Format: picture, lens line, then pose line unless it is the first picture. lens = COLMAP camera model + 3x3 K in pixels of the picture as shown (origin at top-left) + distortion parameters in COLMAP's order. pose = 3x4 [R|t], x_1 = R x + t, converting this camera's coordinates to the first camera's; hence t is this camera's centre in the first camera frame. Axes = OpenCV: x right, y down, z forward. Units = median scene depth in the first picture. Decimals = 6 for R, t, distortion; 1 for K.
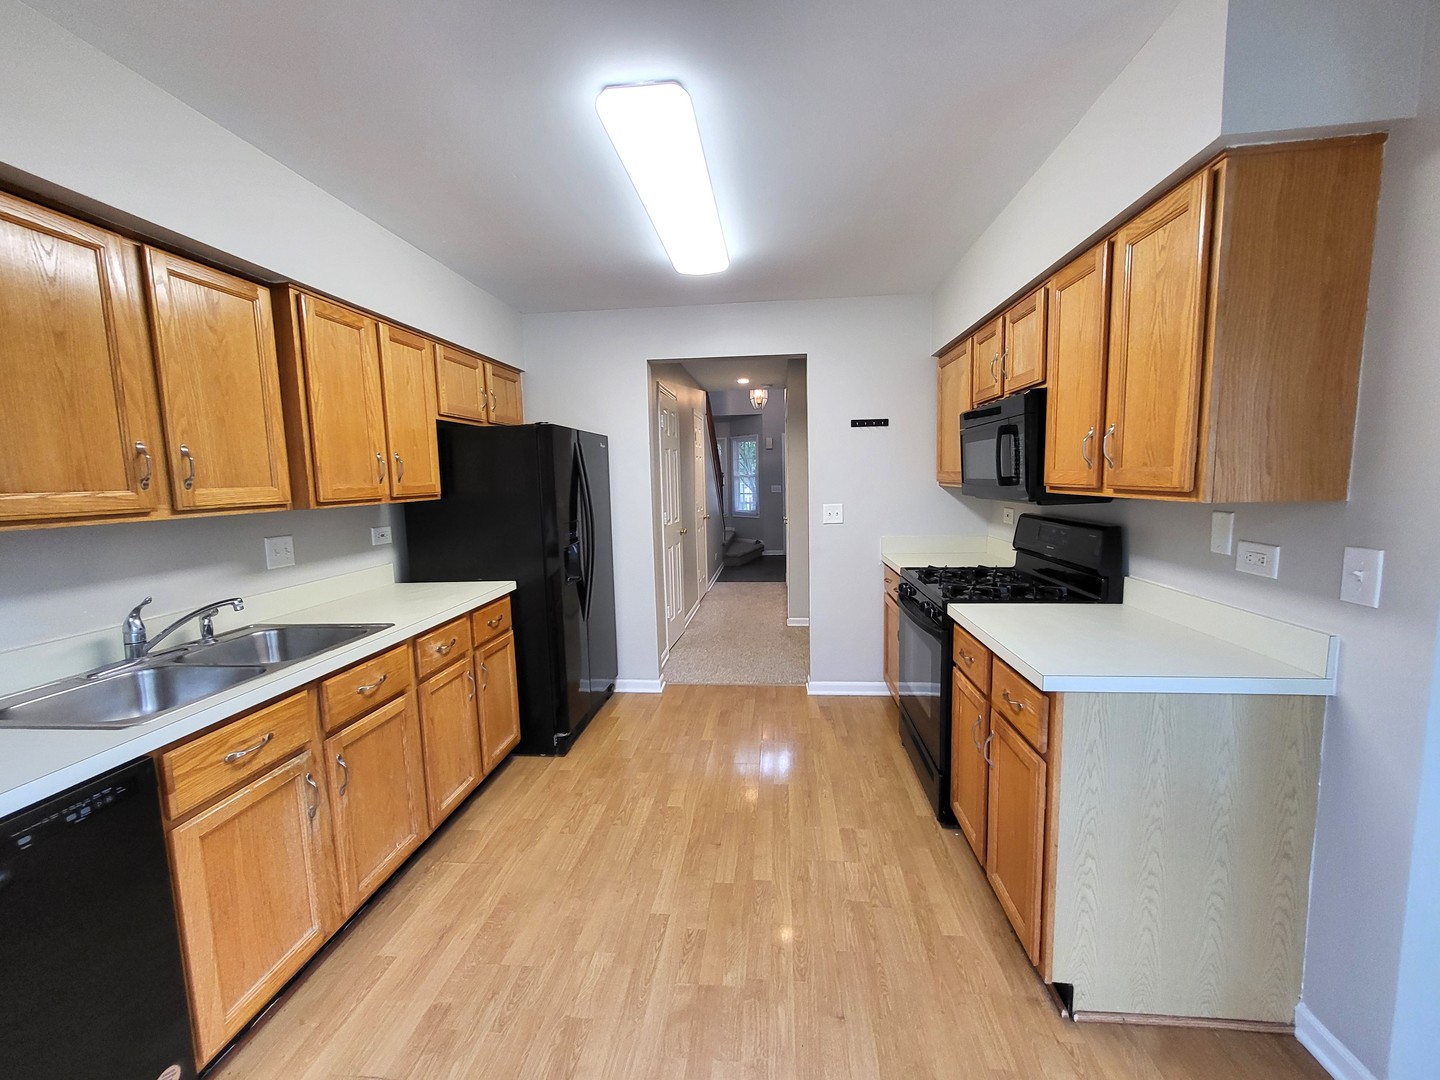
lens RADIAL K [[570.1, 0, 727.4], [0, 570.1, 536.0], [0, 0, 1]] dist [0.002403, 0.000441]
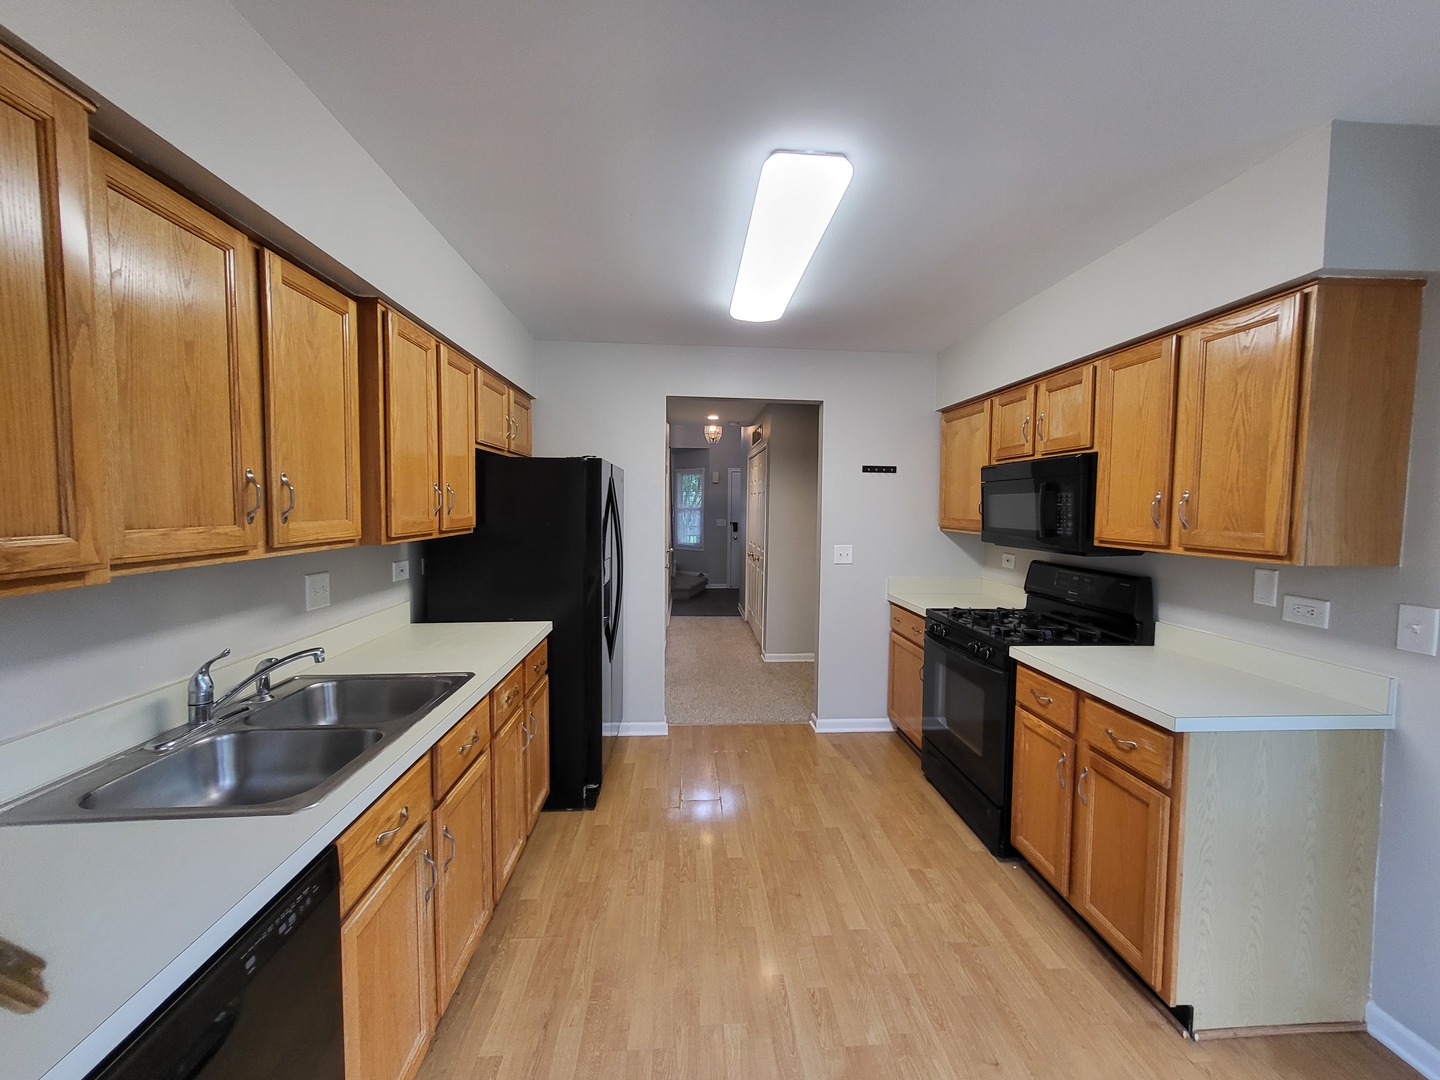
lens RADIAL K [[570.1, 0, 727.2], [0, 570.1, 534.6], [0, 0, 1]] dist [0.002403, 0.000441]
pose [[0.985637, 0.027176, 0.166678, -0.401208], [-0.018064, 0.998271, -0.055940, -0.026774], [-0.167910, 0.052126, 0.984423, 0.026883]]
